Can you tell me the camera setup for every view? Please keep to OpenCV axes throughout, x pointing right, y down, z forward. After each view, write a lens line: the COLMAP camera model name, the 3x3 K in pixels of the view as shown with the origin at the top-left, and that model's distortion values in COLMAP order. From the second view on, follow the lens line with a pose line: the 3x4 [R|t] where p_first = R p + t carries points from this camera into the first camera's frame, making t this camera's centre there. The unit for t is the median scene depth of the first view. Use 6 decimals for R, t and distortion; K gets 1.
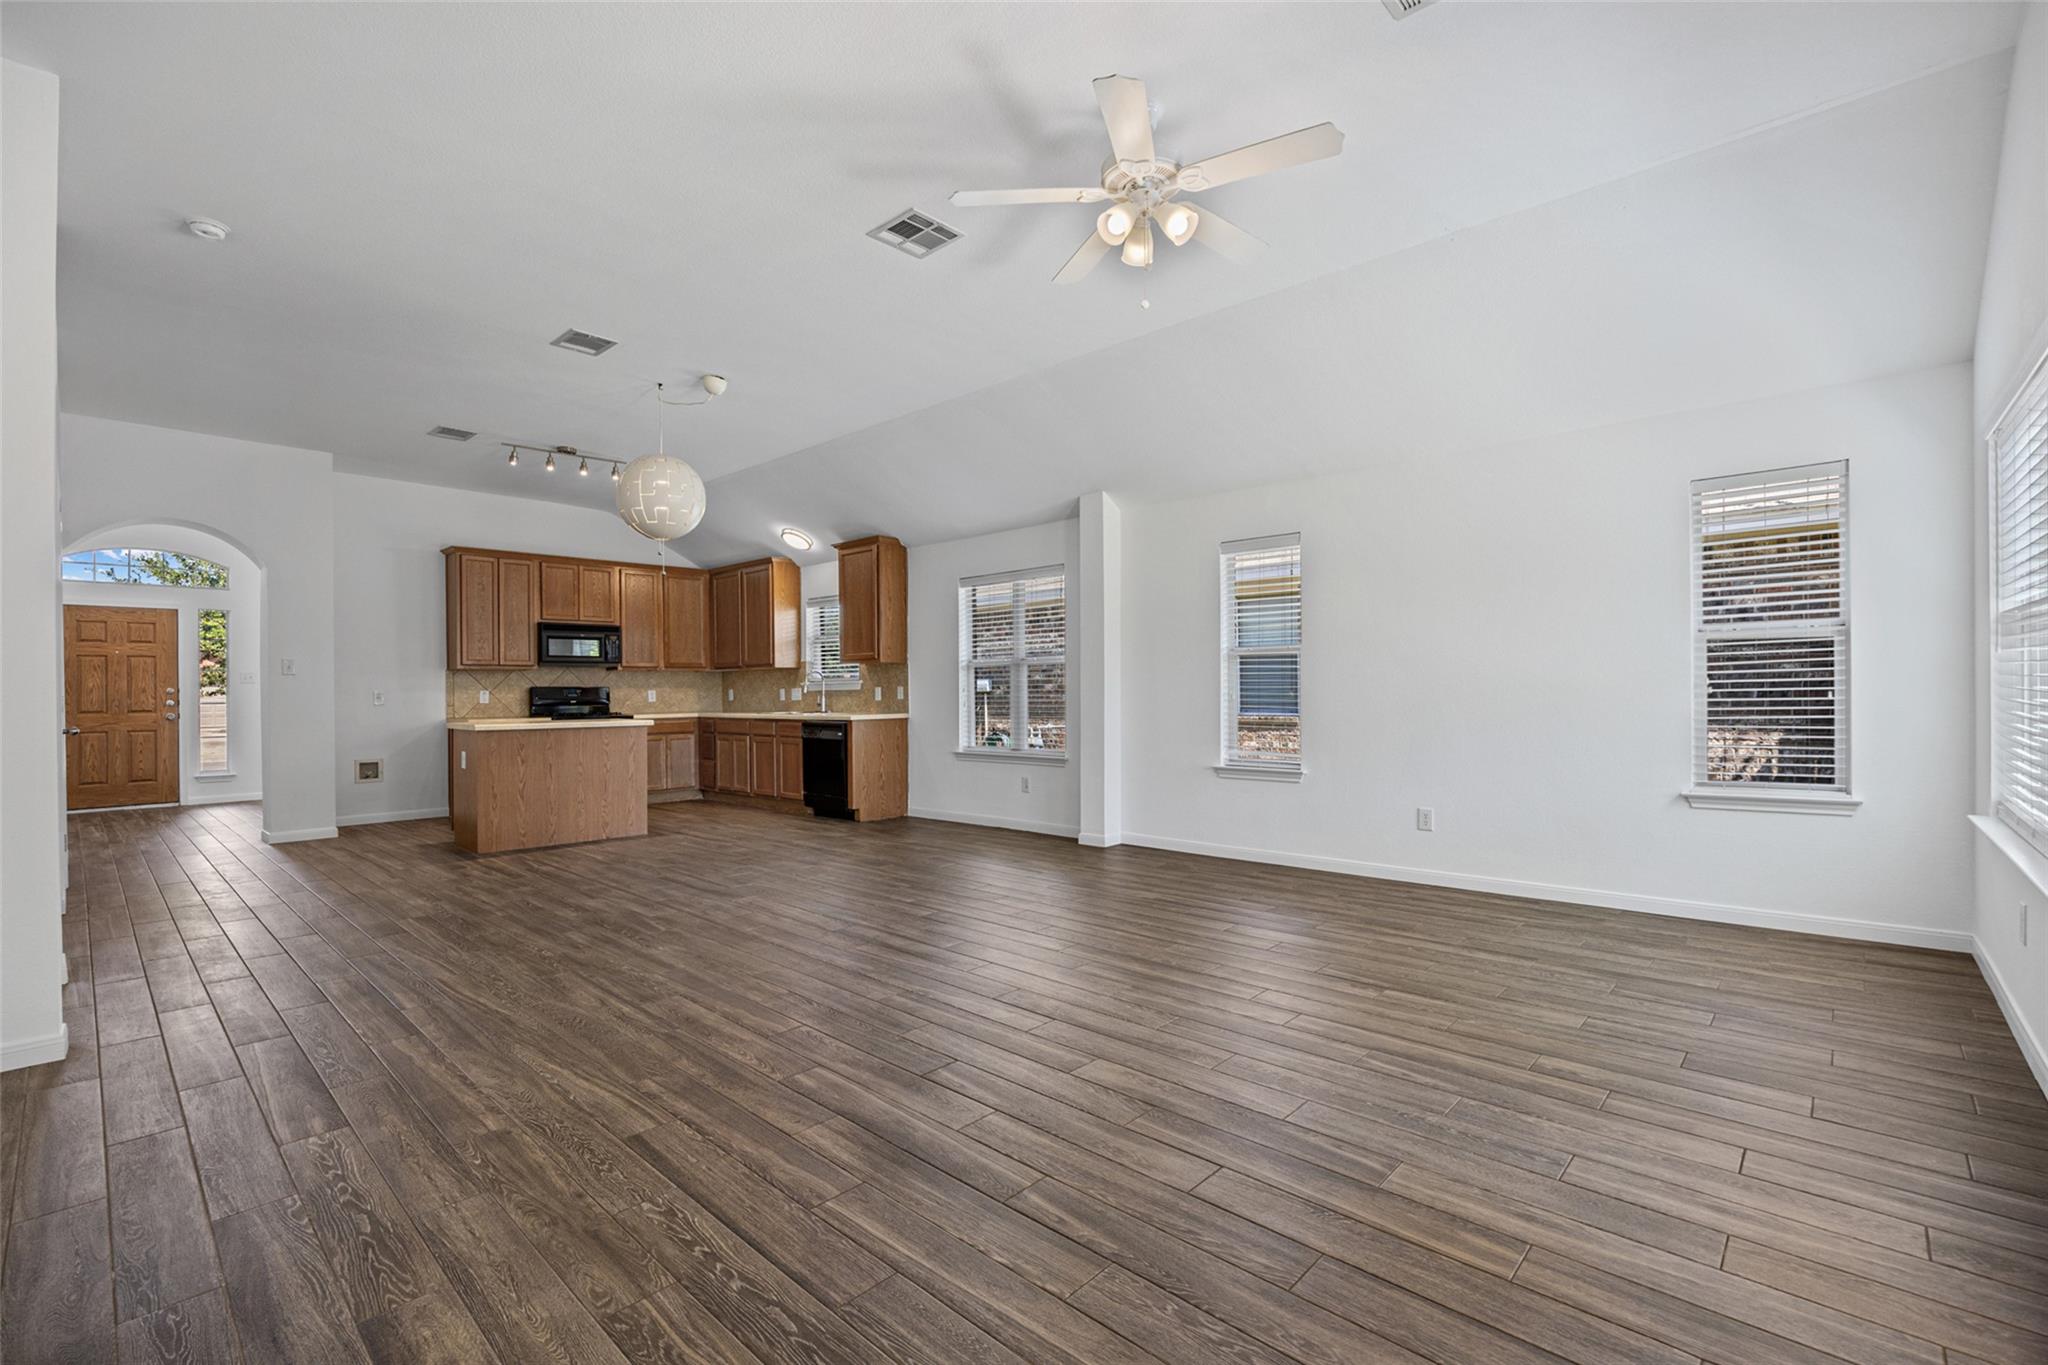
lens RADIAL K [[897.7, 0, 1019.5], [0, 897.7, 690.9], [0, 0, 1]] dist [-0.012314, 0.000407]
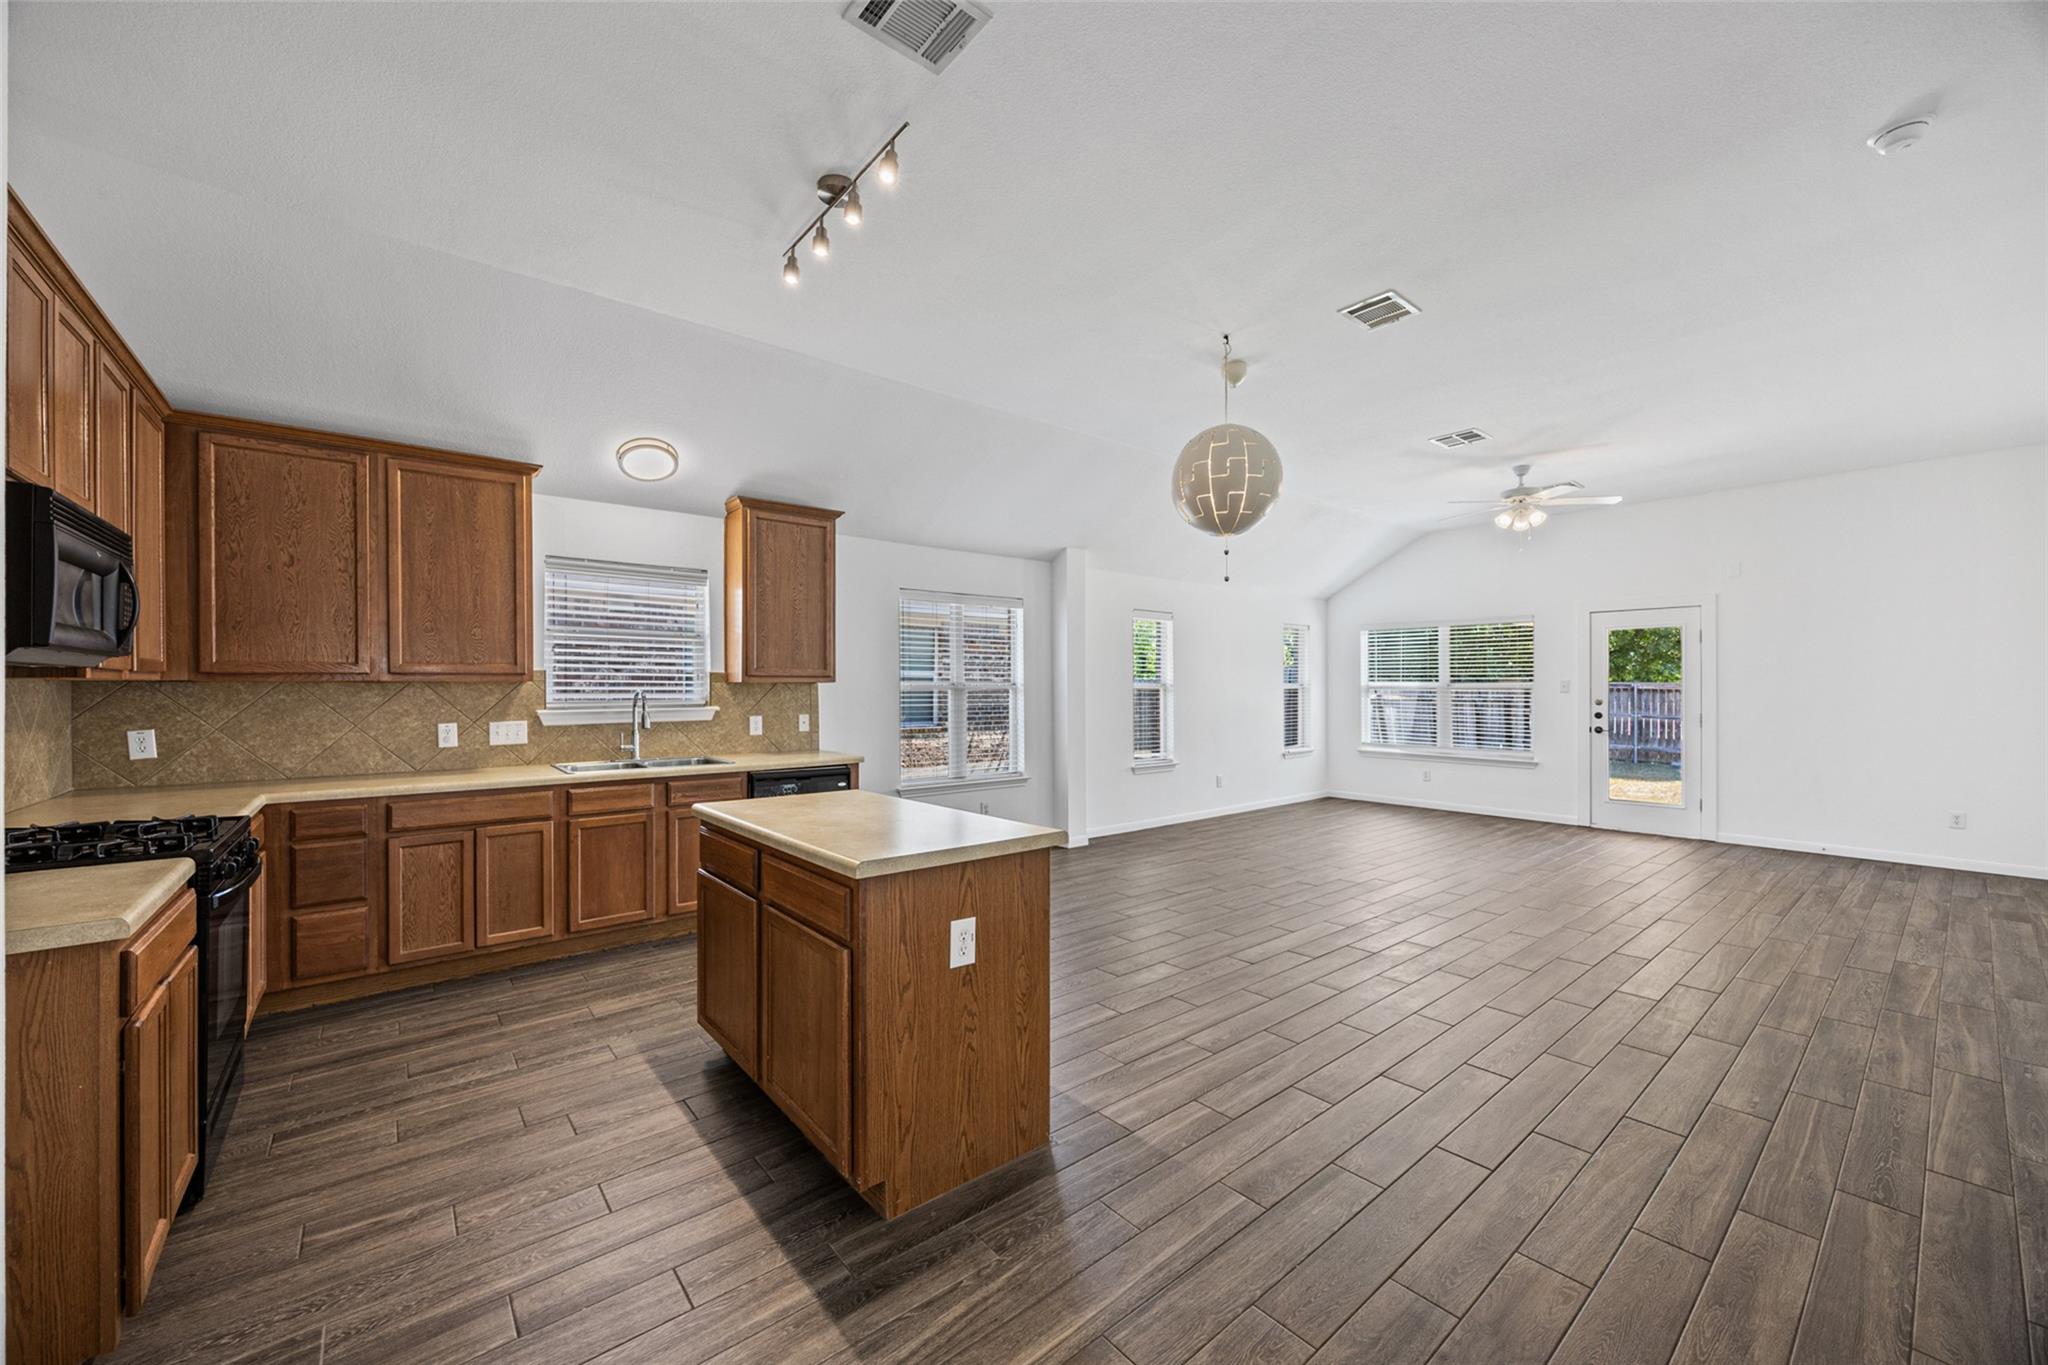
lens RADIAL K [[774.6, 0, 1019.1], [0, 774.6, 687.6], [0, 0, 1]] dist [-0.003798, 0.000028]
pose [[0.136024, 0.011562, 0.990638, -0.769437], [0.000522, 0.999931, -0.011742, -0.019968], [-0.990705, 0.002115, 0.136008, 0.765651]]
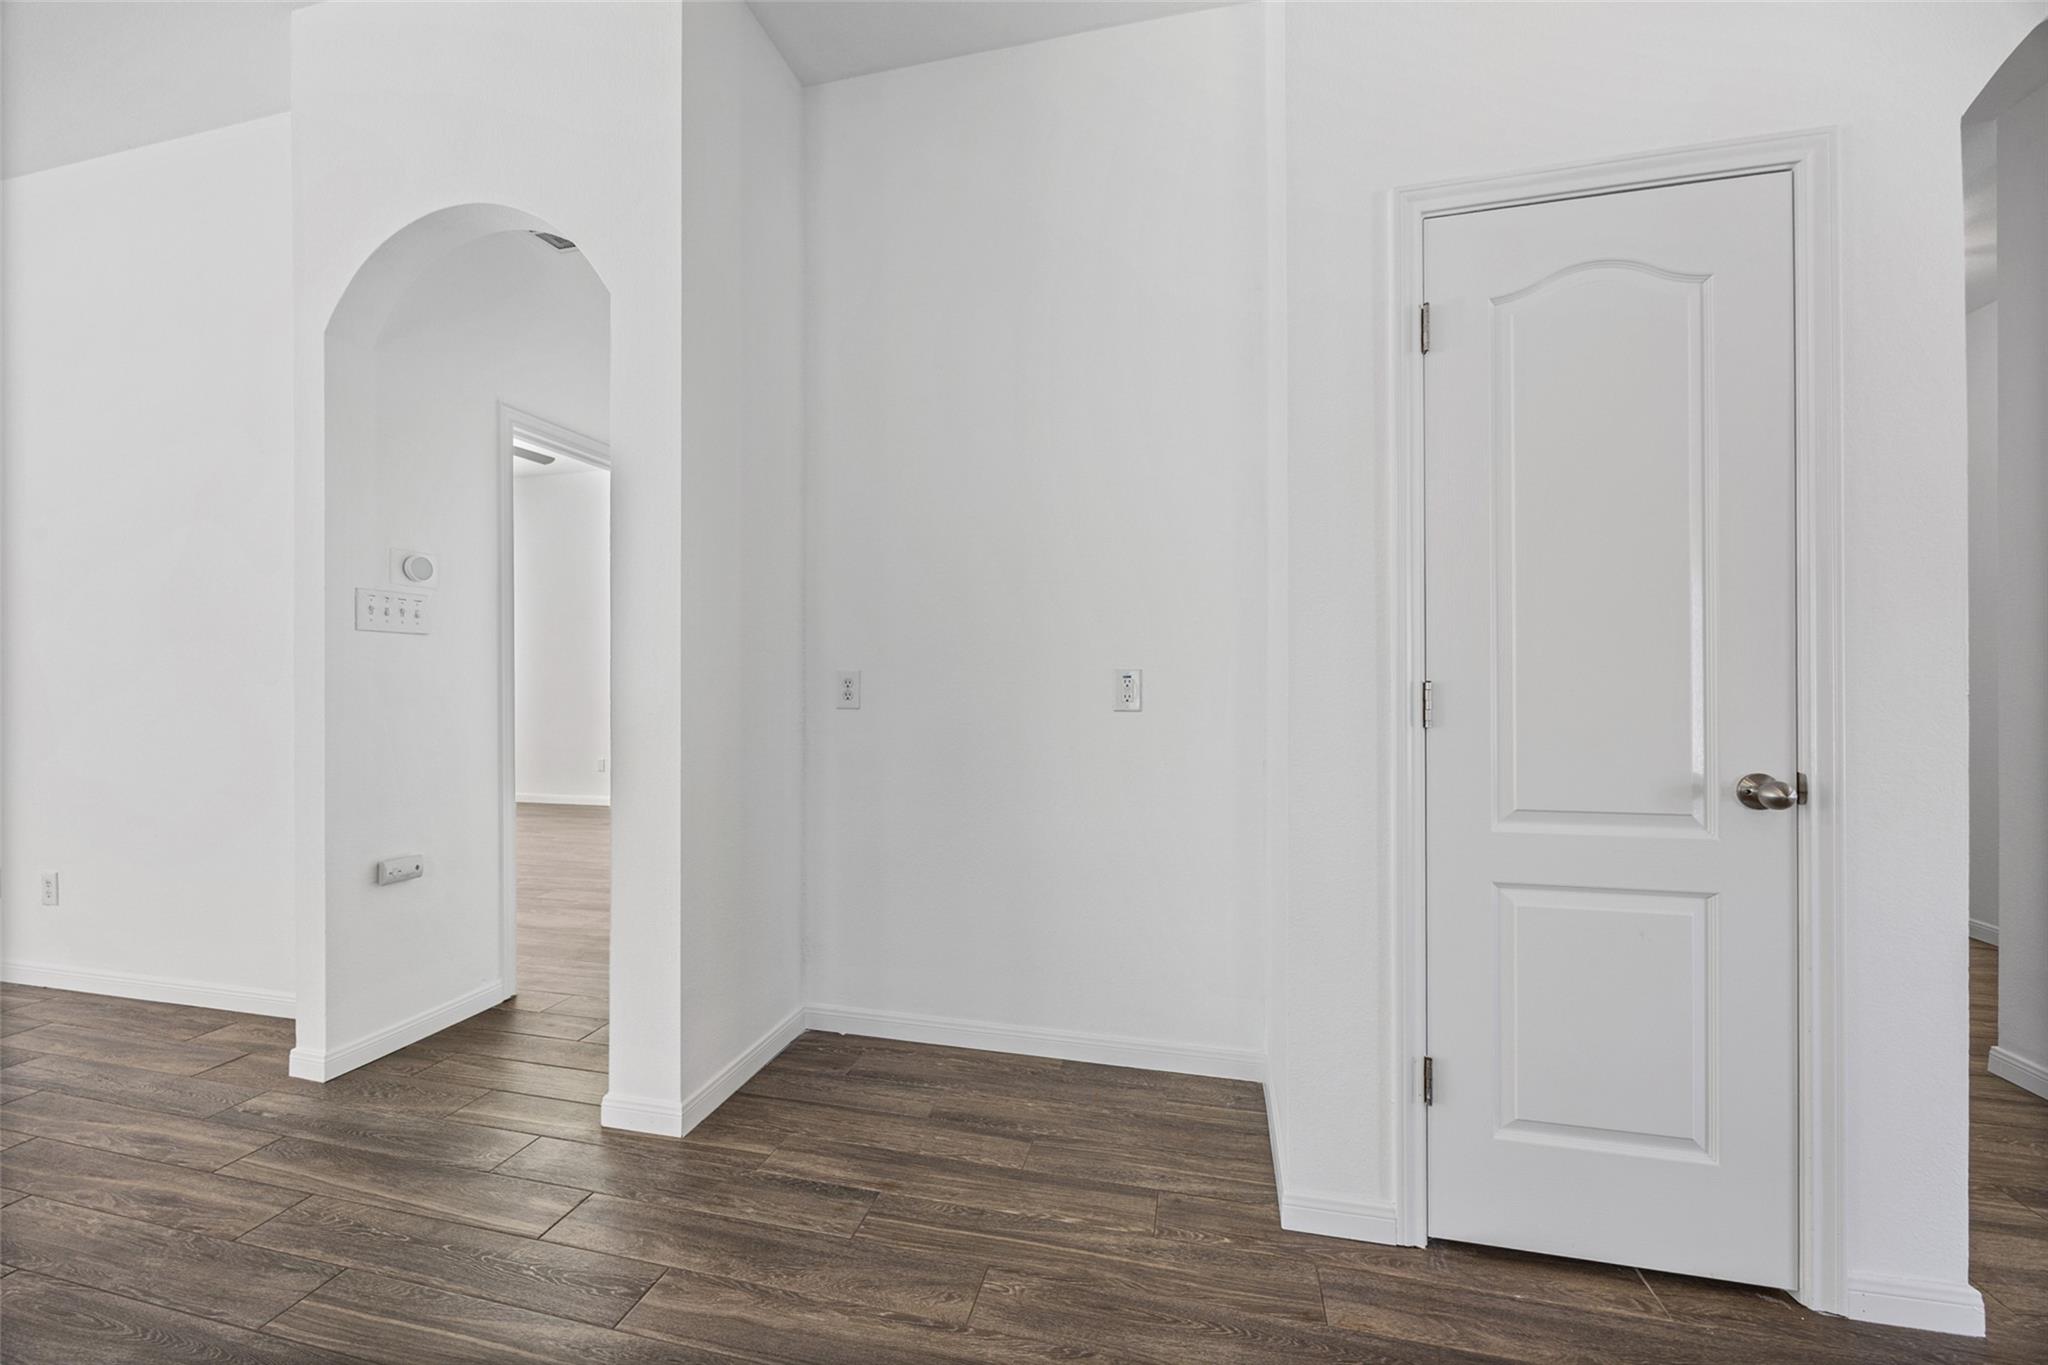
lens RADIAL K [[784.2, 0, 1026.5], [0, 784.2, 691.9], [0, 0, 1]] dist [-0.002920, -0.000002]
pose [[-0.870788, 0.017355, -0.491353, -0.470514], [0.008907, 0.999770, 0.019529, 0.001186], [0.491578, 0.012629, -0.870742, 0.725193]]
